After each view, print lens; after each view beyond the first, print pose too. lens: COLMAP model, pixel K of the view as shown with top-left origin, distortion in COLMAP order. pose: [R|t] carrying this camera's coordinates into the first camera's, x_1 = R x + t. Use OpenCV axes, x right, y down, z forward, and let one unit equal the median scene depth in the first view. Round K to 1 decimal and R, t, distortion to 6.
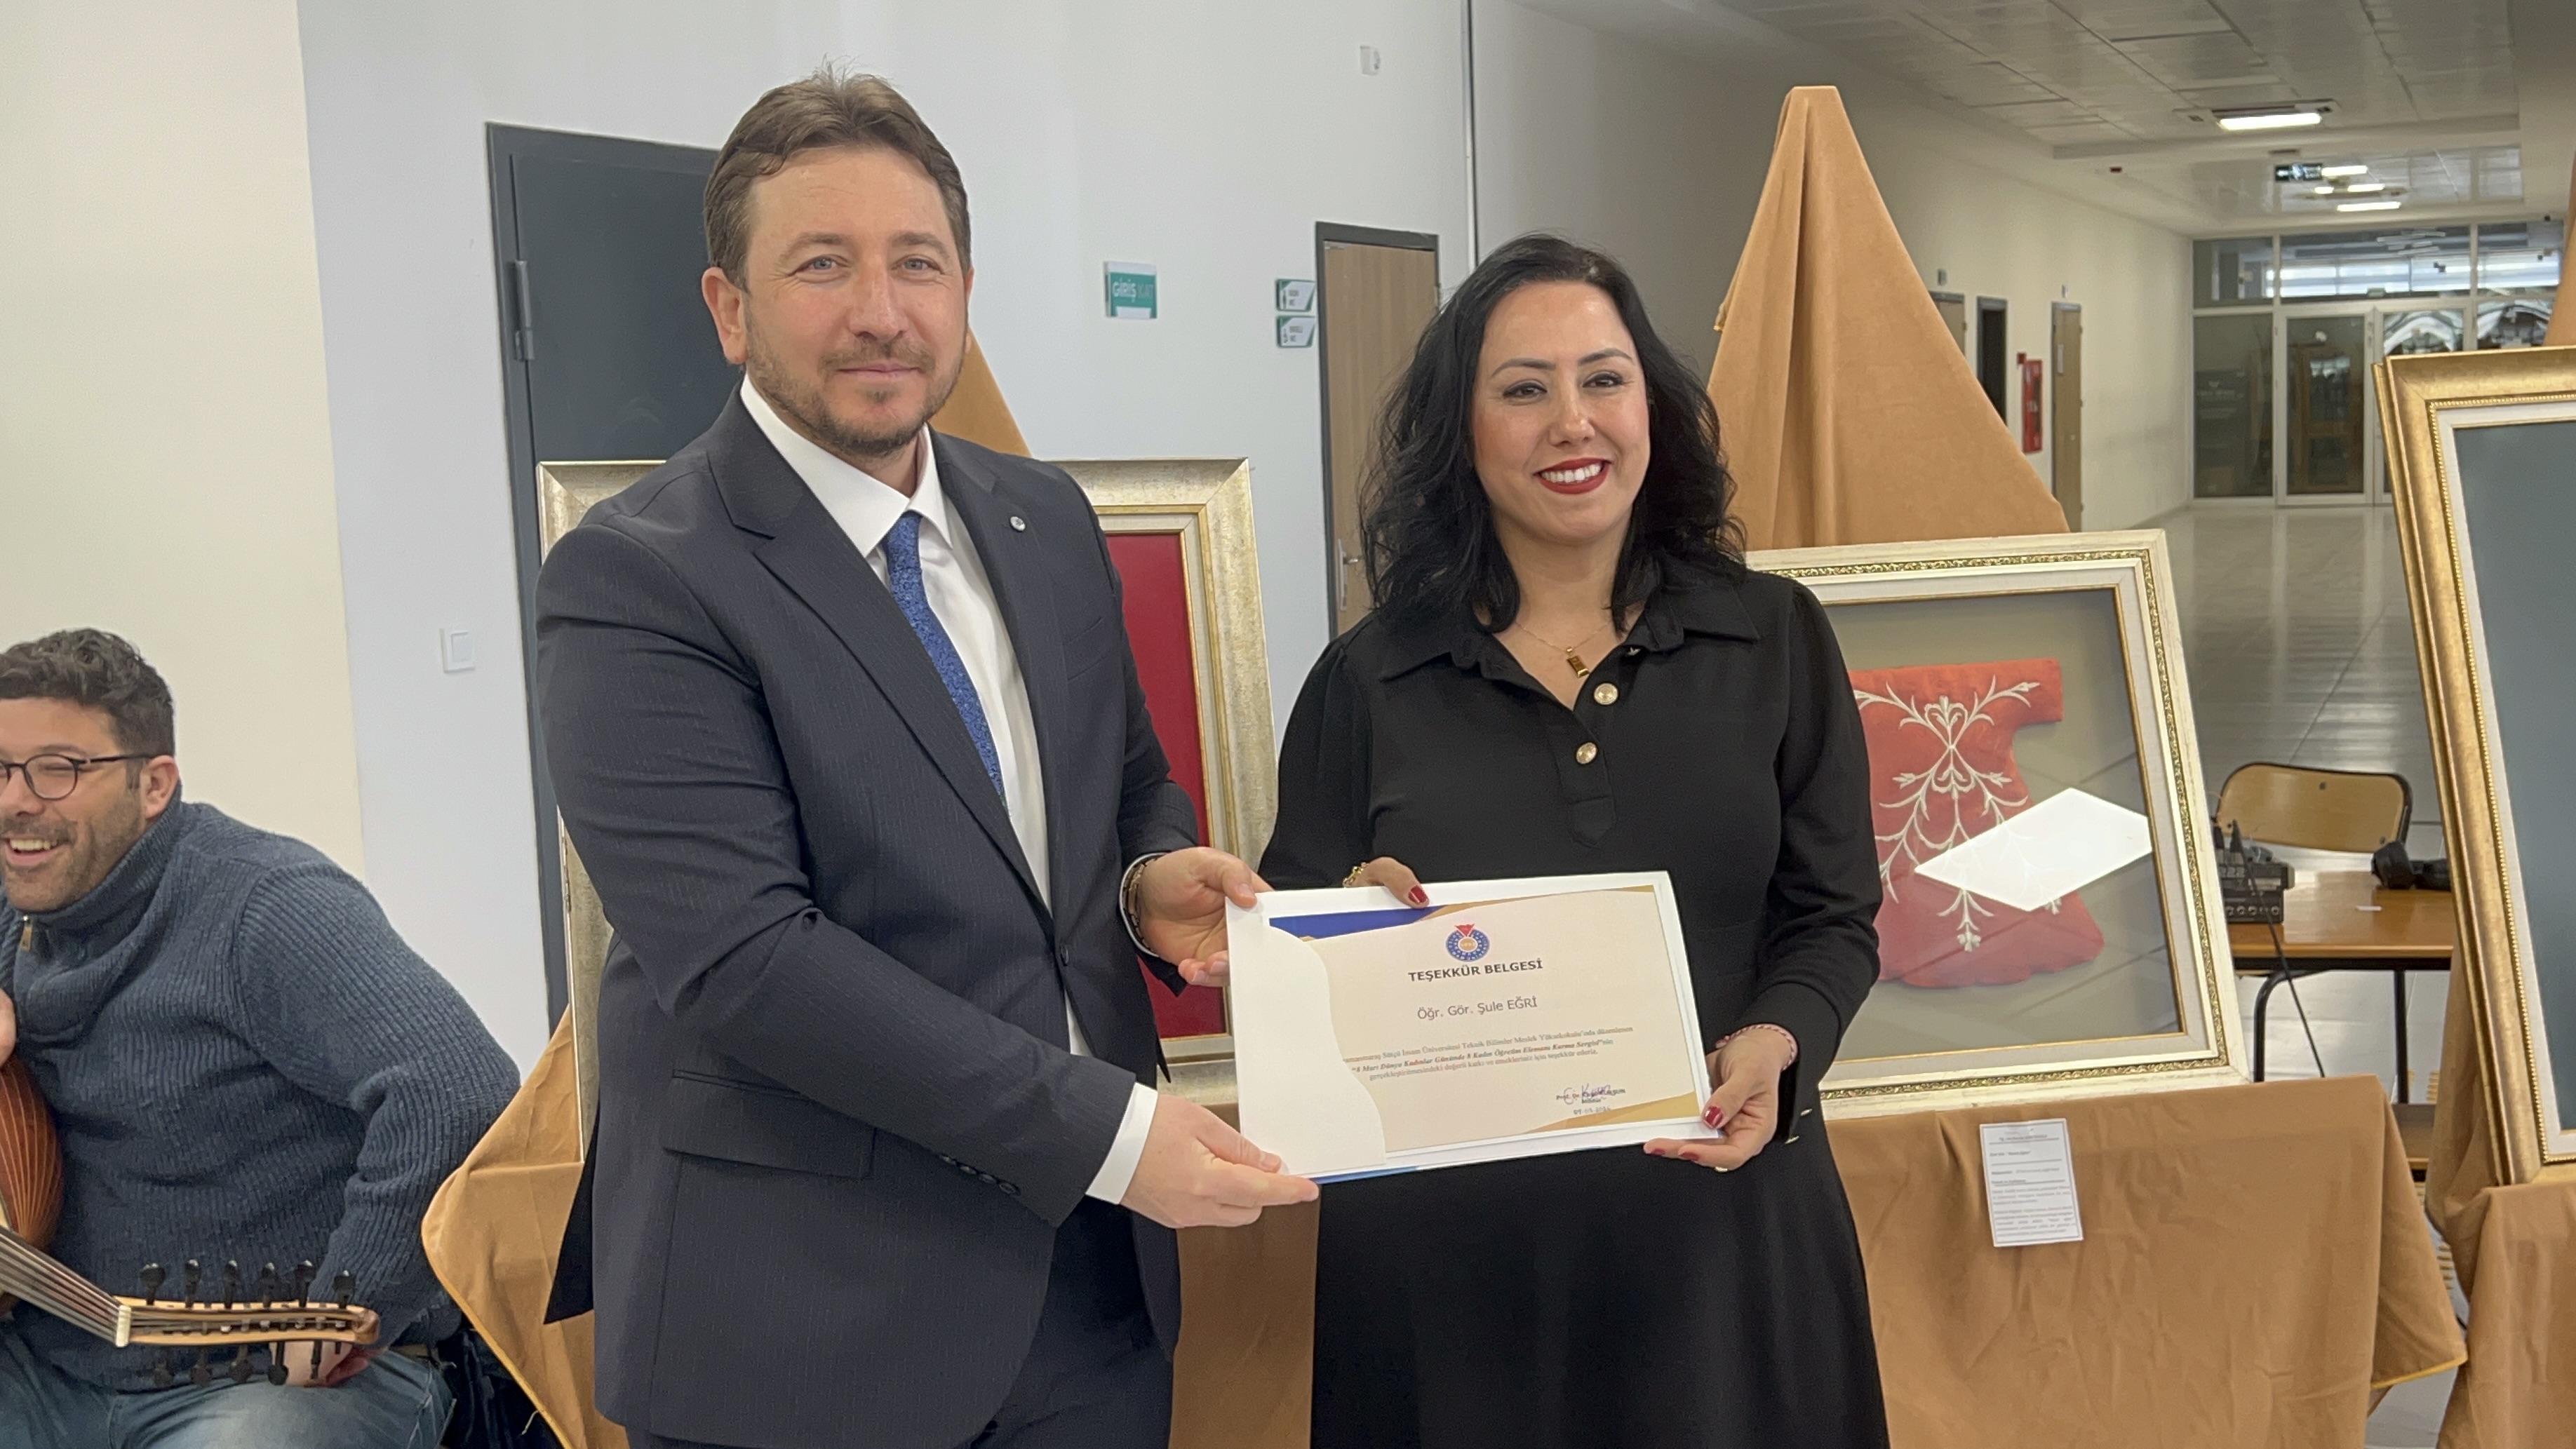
lens RADIAL K [[3001.6, 0, 1291.9], [0, 3001.6, 734.1], [0, 0, 1]] dist [0.015988, 0.000000]
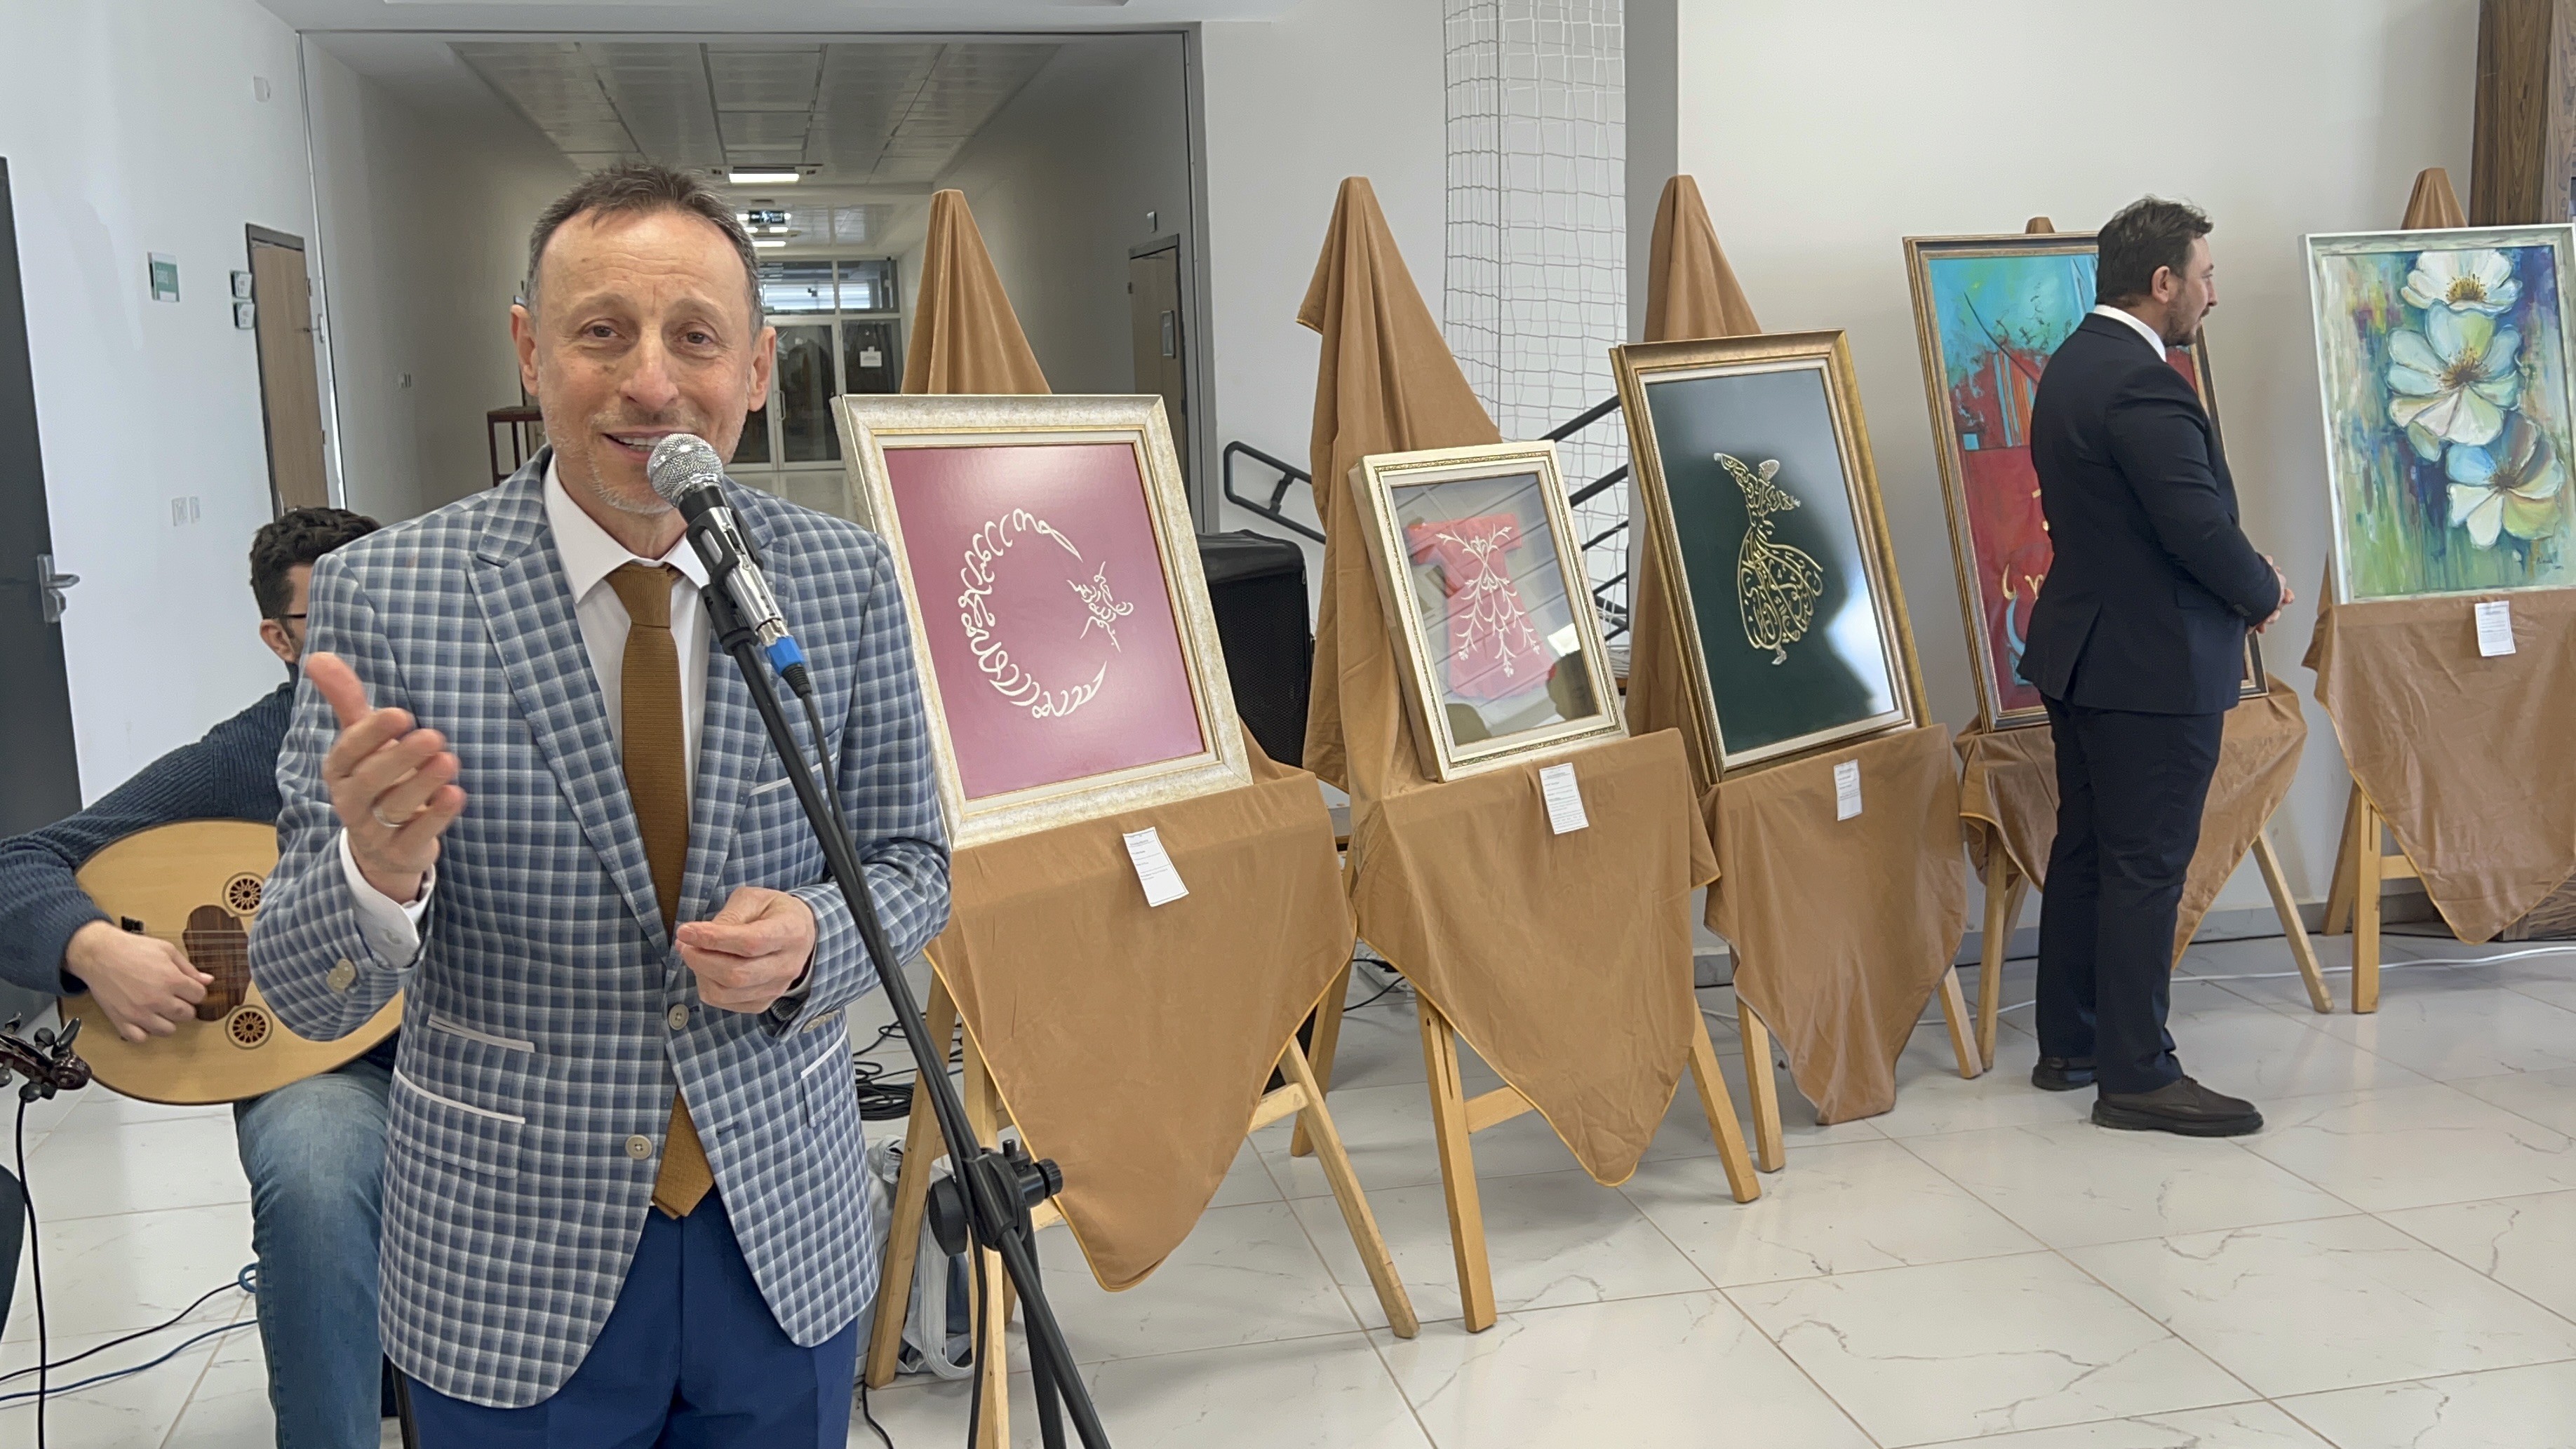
lens RADIAL K [[2445.4, 0, 1284.9], [0, 2445.4, 727.4], [0, 0, 1]] dist [0.101635, 0.000000]
pose [[0.811153, -0.077093, 0.579730, -1.443123], [0.063914, 0.997022, 0.043157, 0.061815], [-0.581331, 0.002046, 0.813665, -0.205332]]
